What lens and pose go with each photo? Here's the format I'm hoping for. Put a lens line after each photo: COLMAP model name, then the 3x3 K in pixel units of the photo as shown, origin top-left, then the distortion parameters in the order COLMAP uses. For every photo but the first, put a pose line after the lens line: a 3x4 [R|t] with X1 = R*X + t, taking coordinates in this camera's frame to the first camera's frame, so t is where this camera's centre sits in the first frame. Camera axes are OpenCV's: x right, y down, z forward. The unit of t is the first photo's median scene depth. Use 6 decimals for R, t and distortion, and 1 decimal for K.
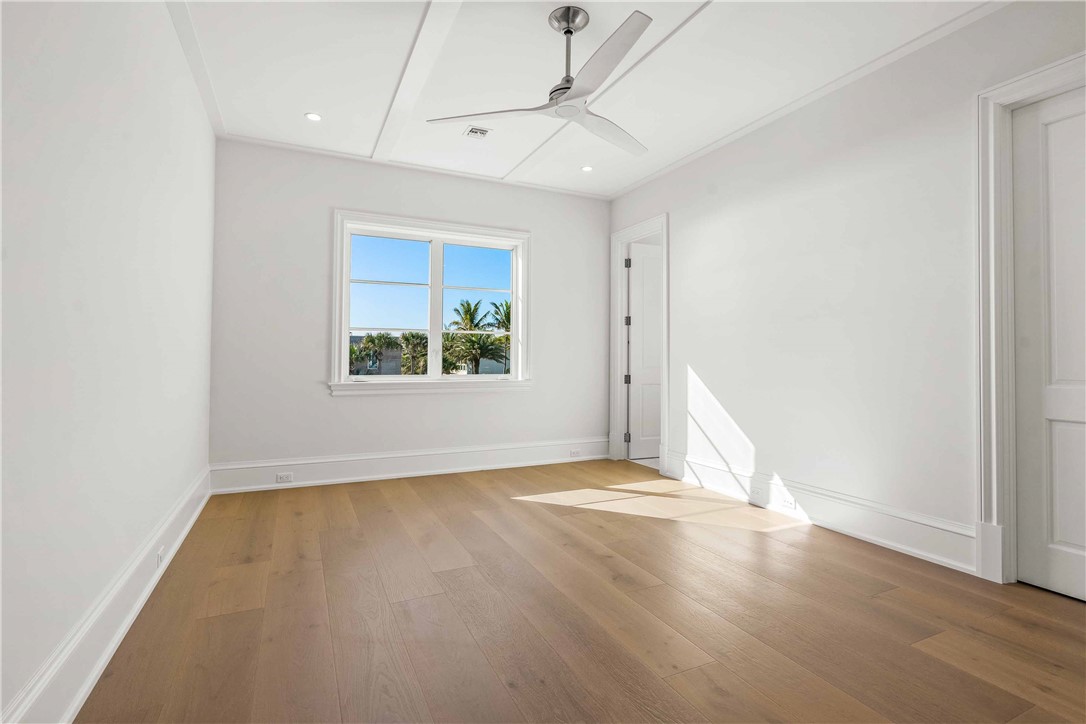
lens RADIAL K [[506.1, 0, 544.1], [0, 506.1, 352.5], [0, 0, 1]] dist [-0.002041, -0.001165]
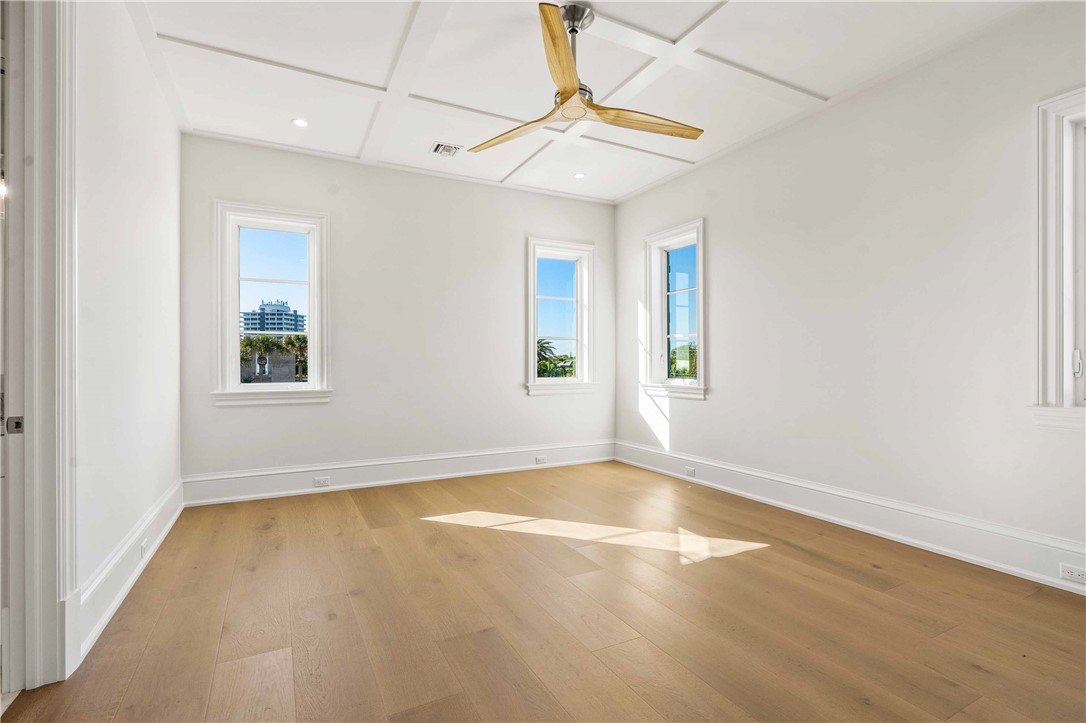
lens RADIAL K [[506.1, 0, 538.1], [0, 506.1, 362.5], [0, 0, 1]] dist [-0.002041, -0.001165]
pose [[0.999310, -0.017655, 0.032664, -0.187623], [0.017250, 0.999771, 0.012641, -0.002080], [-0.032879, -0.012069, 0.999386, -0.078021]]
